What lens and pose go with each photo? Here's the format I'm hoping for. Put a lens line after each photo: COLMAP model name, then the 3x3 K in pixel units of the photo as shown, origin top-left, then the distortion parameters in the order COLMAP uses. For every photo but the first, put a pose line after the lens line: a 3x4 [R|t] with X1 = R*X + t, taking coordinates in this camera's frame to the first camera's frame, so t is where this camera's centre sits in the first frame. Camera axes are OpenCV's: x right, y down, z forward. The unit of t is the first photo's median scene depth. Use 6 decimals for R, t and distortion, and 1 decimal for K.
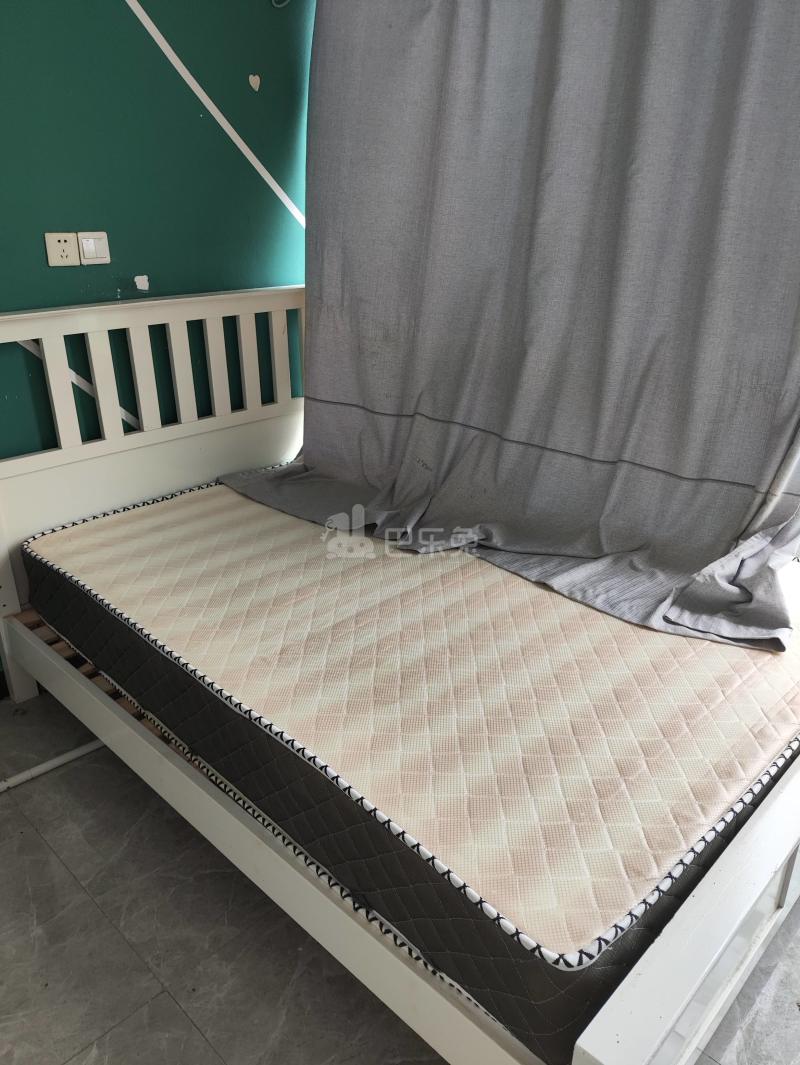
lens RADIAL K [[759.0, 0, 440.6], [0, 759.0, 528.9], [0, 0, 1]] dist [0.079920, -0.134726]
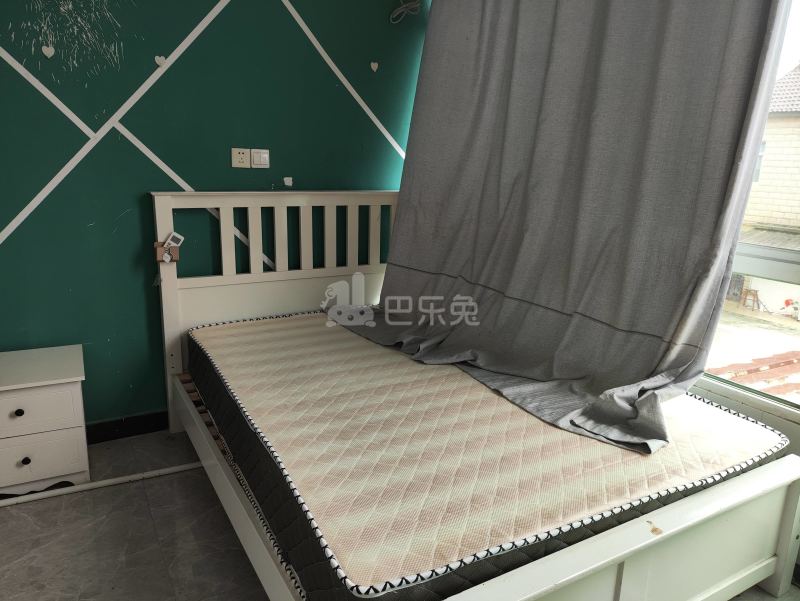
lens RADIAL K [[570.1, 0, 424.2], [0, 570.1, 302.5], [0, 0, 1]] dist [0.079920, -0.134726]
pose [[0.965179, 0.089227, -0.245904, 0.251236], [-0.127558, 0.981230, -0.144627, 0.082862], [0.228383, 0.170958, 0.958444, -0.061199]]
